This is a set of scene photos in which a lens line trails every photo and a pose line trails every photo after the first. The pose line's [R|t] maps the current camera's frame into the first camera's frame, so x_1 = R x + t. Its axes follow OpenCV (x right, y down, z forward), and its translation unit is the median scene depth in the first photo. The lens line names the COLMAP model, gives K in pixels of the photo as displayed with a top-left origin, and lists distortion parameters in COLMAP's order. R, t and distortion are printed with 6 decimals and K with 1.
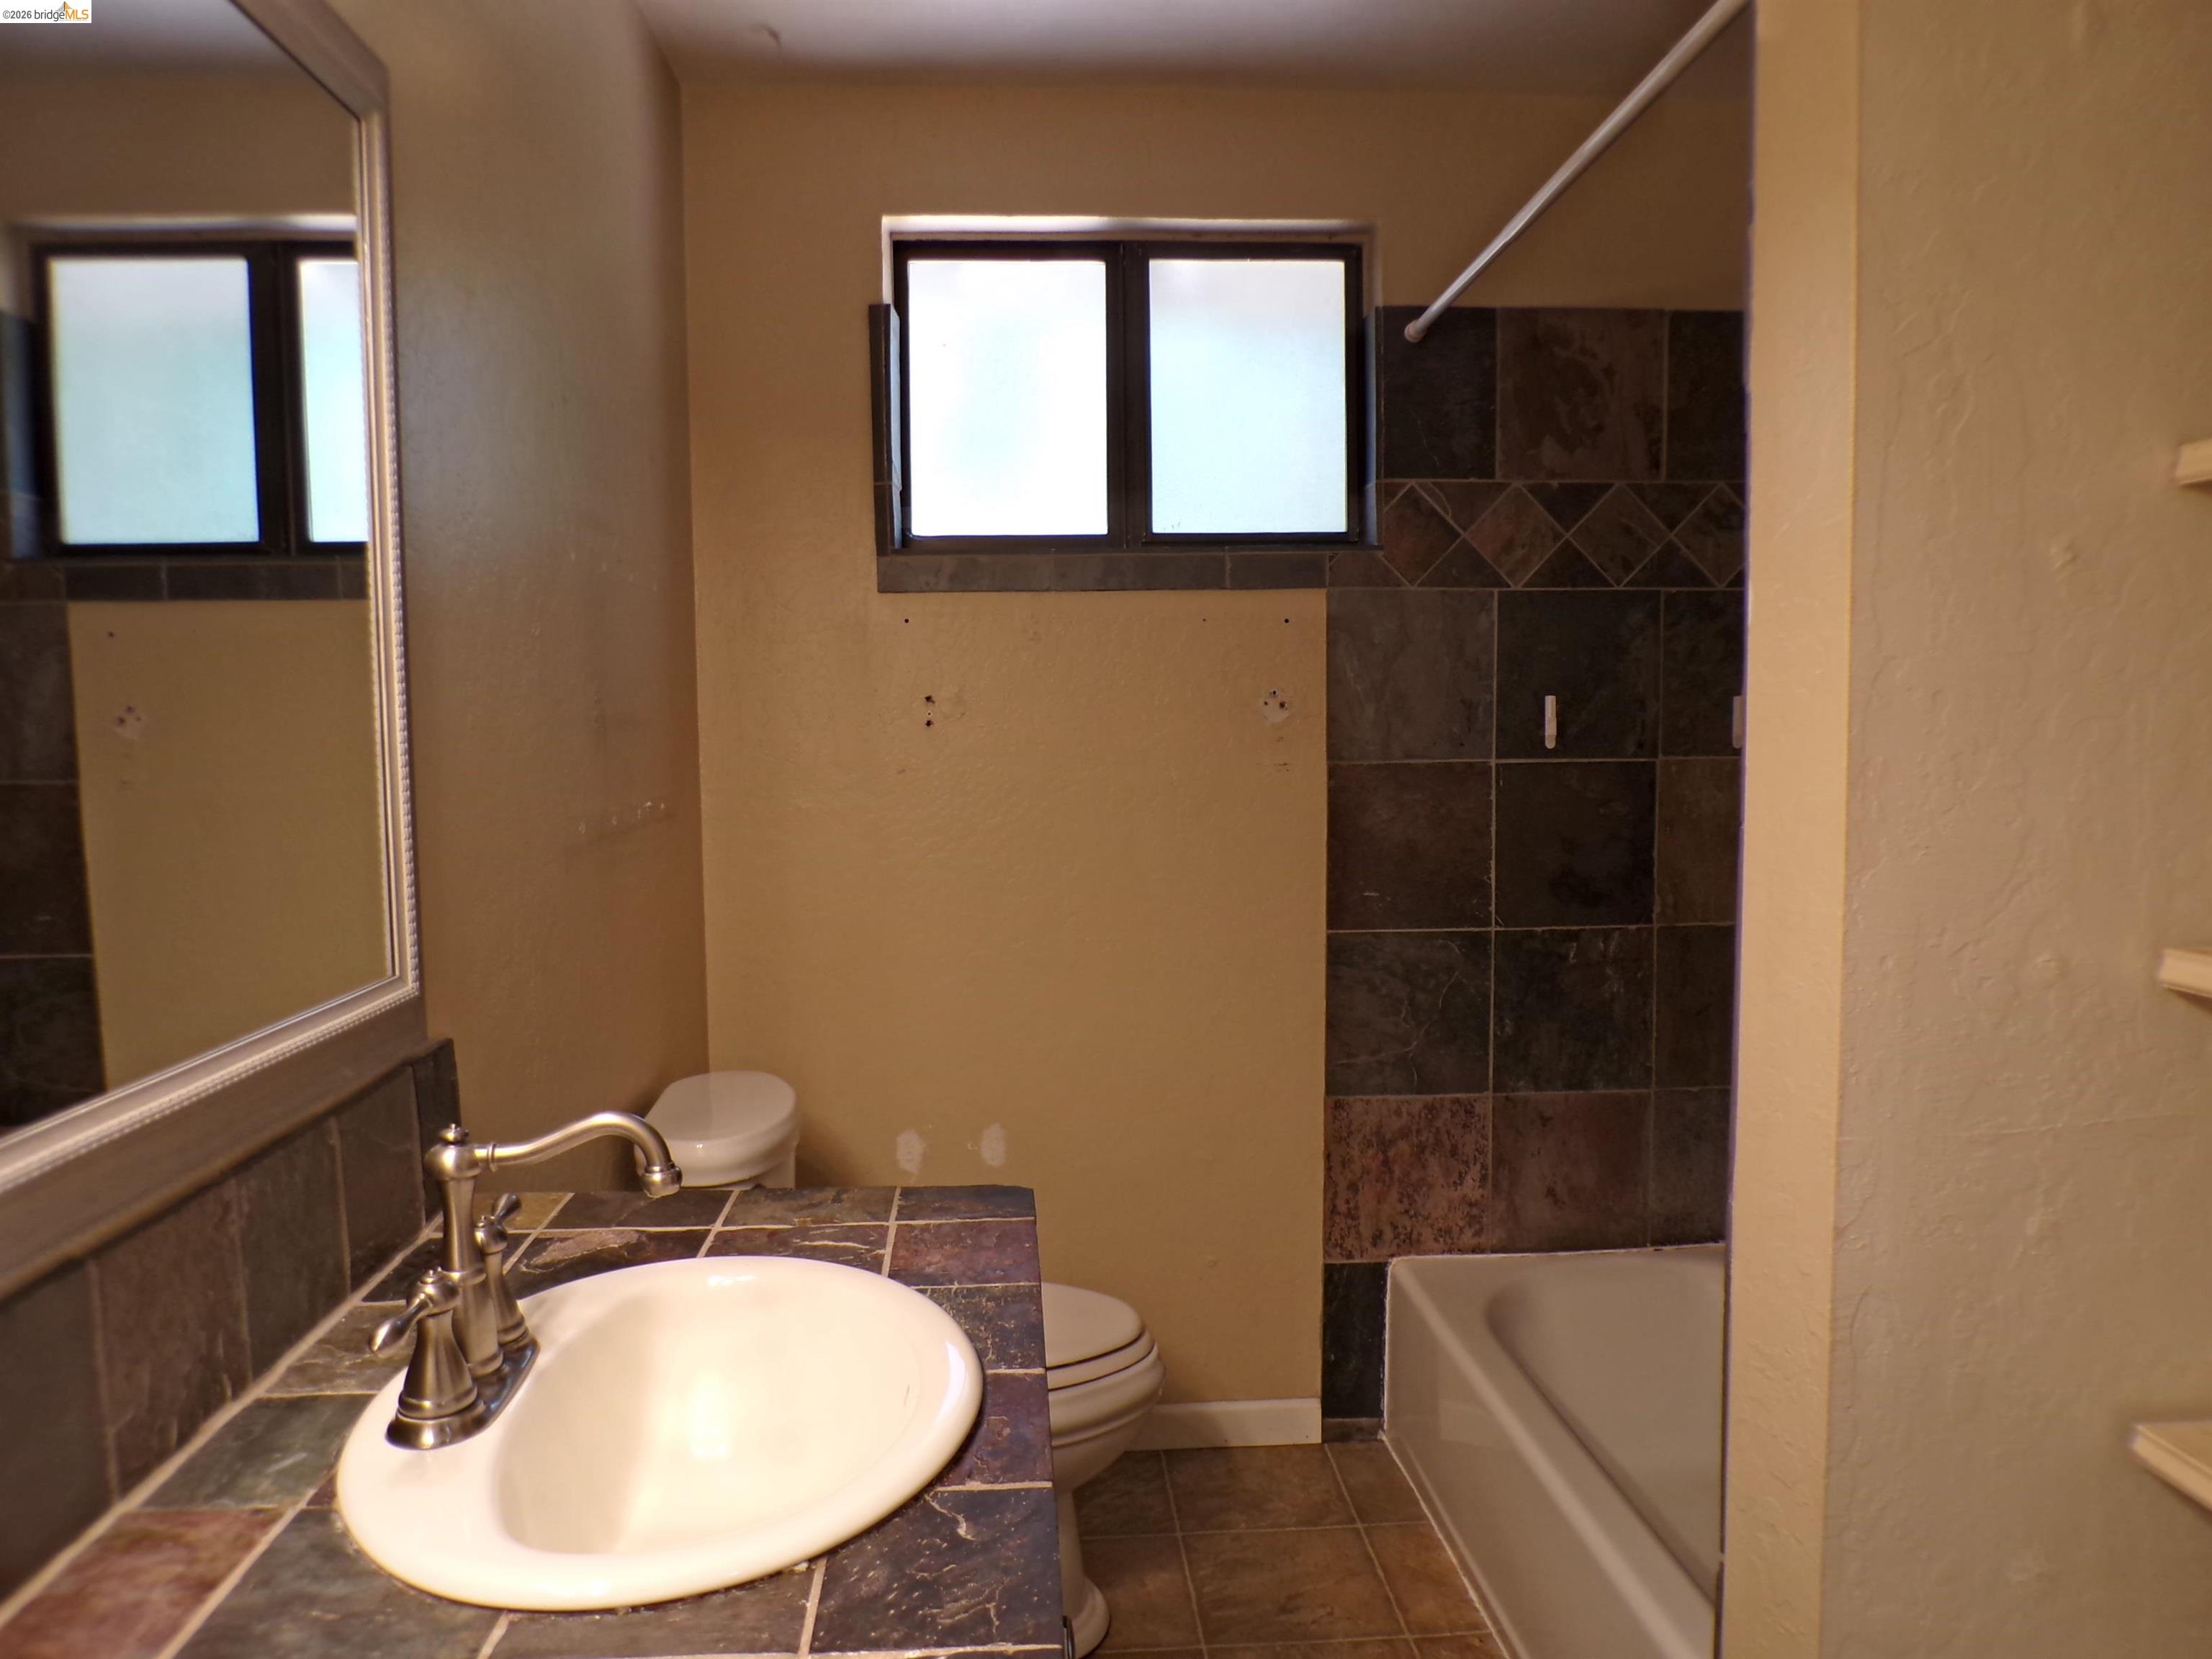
lens RADIAL K [[1487.1, 0, 1097.6], [0, 1487.1, 829.9], [0, 0, 1]] dist [-0.051968, 0.014668]
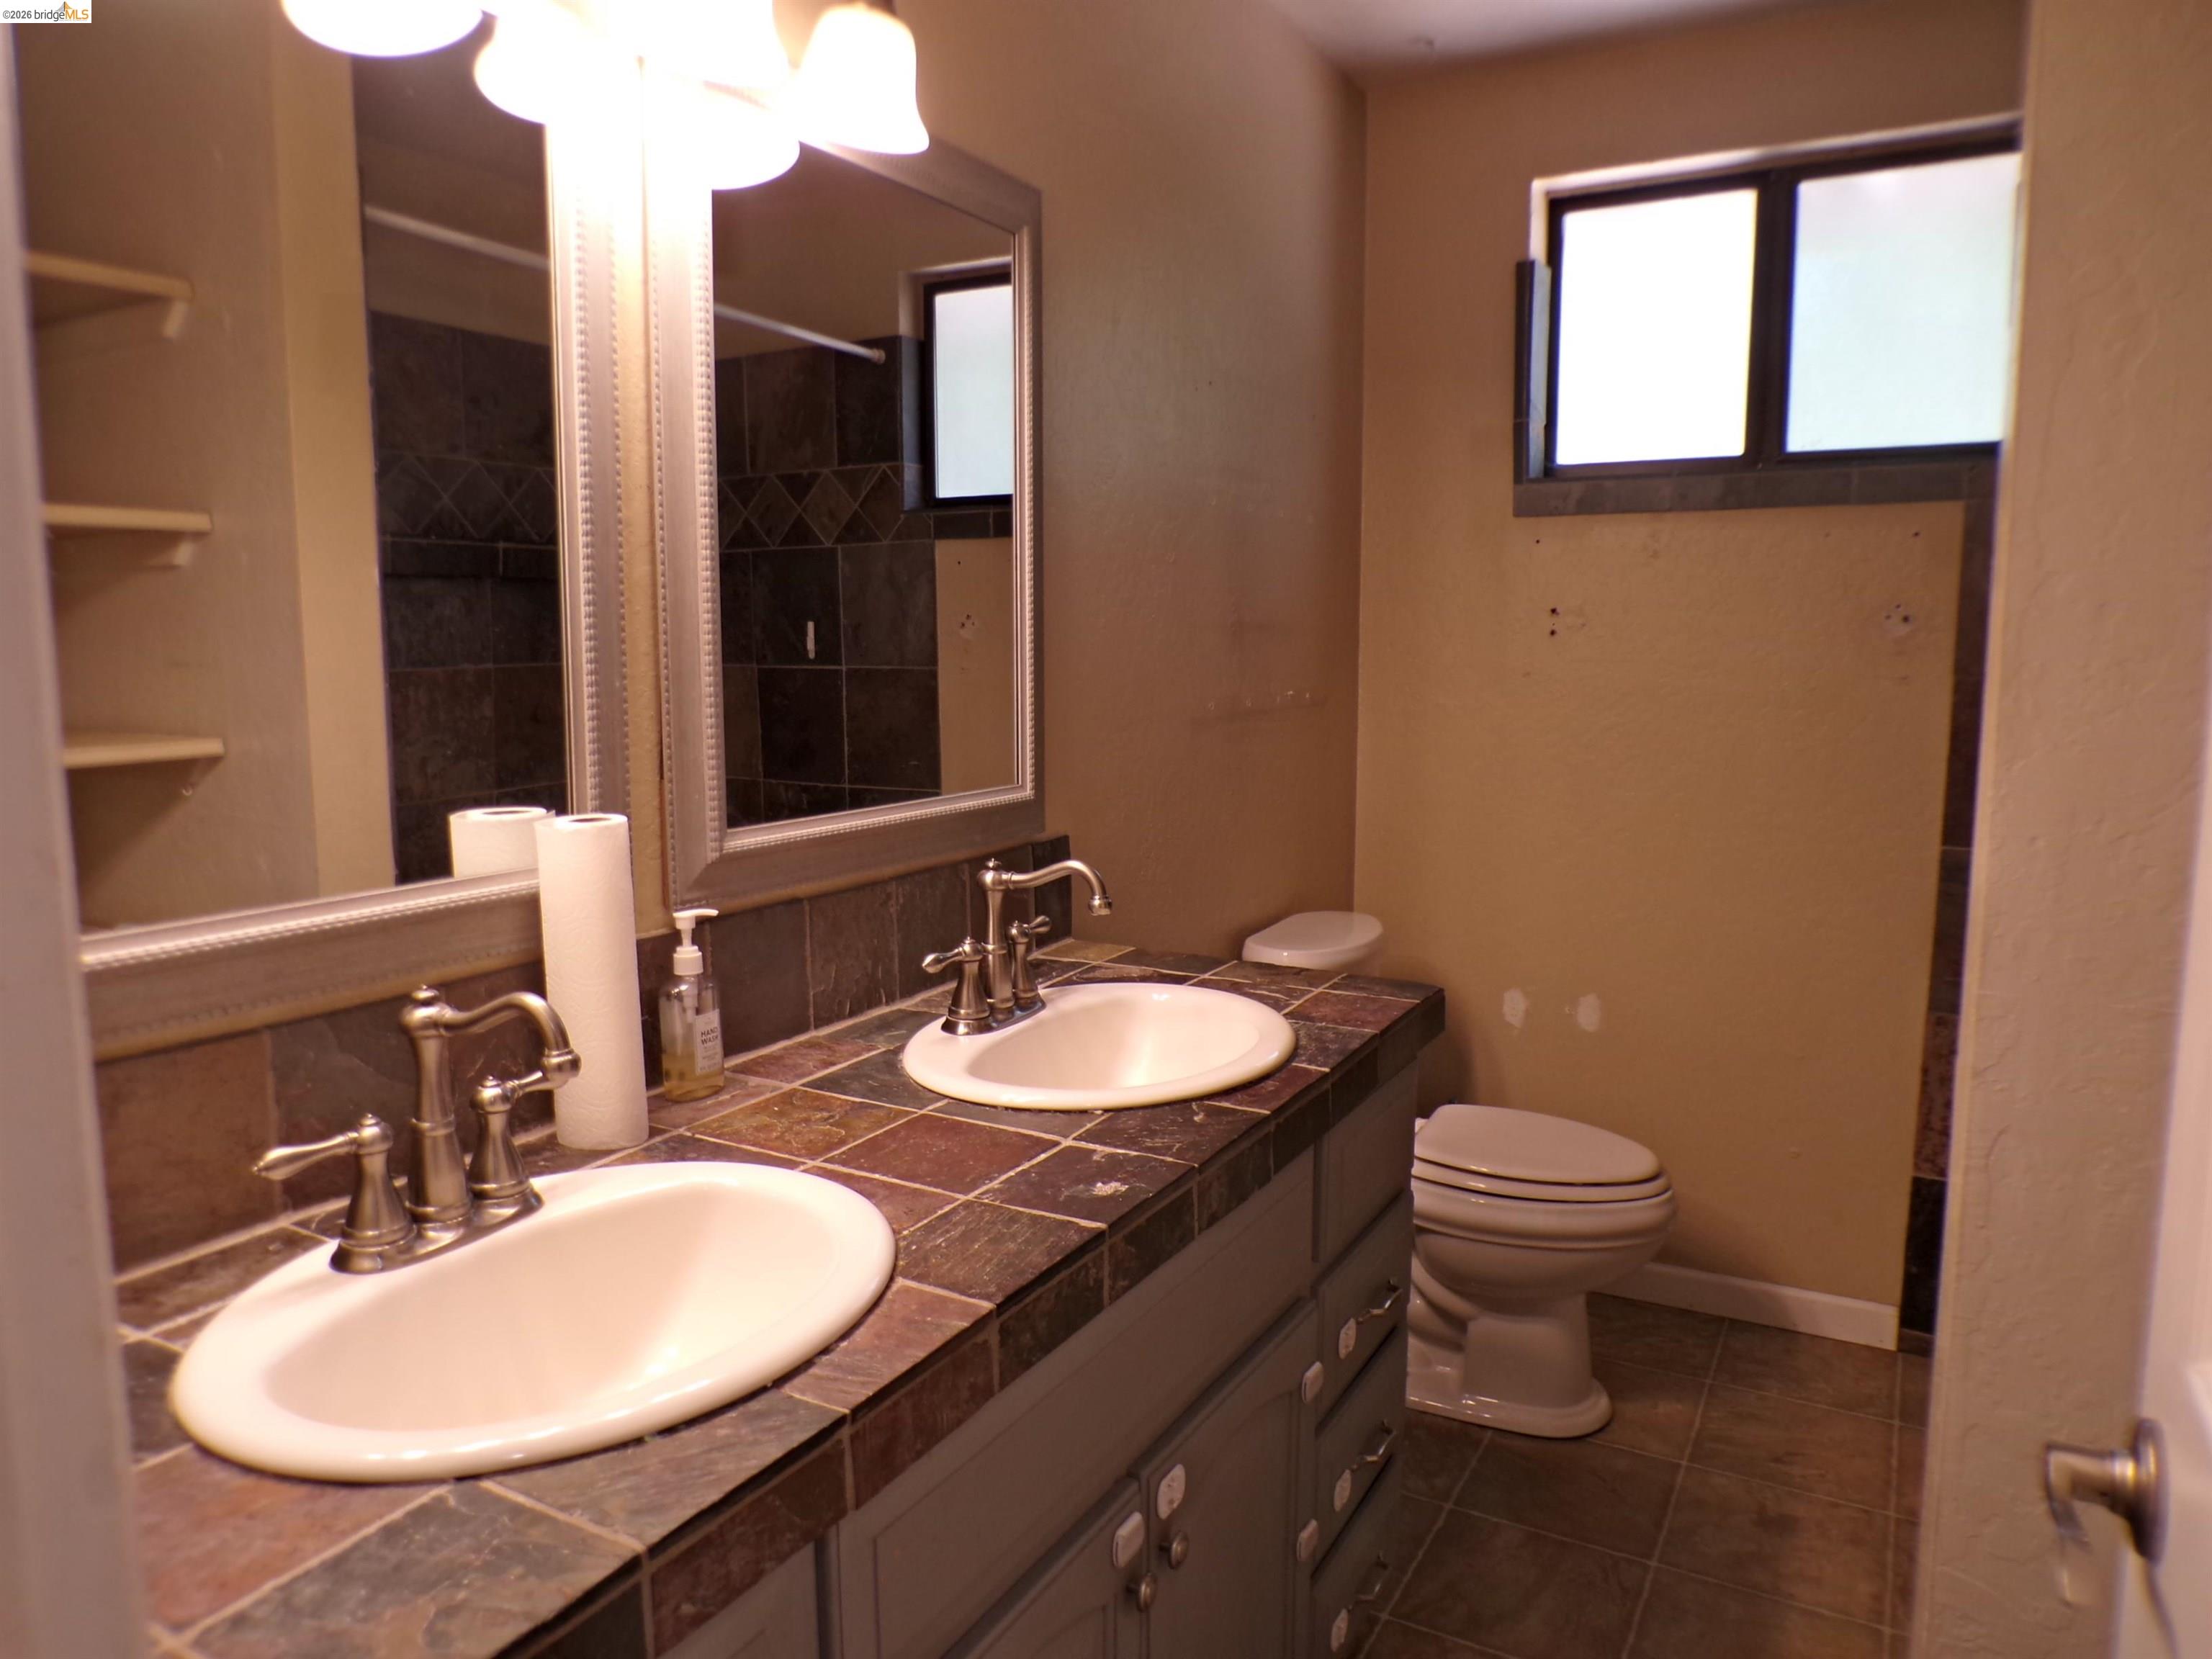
lens RADIAL K [[1487.1, 0, 1097.6], [0, 1487.1, 829.9], [0, 0, 1]] dist [-0.051968, 0.014668]
pose [[0.839116, 0.079860, -0.538058, 0.240466], [-0.048795, 0.996227, 0.071765, 0.015751], [0.541760, -0.033965, 0.839847, -0.154547]]
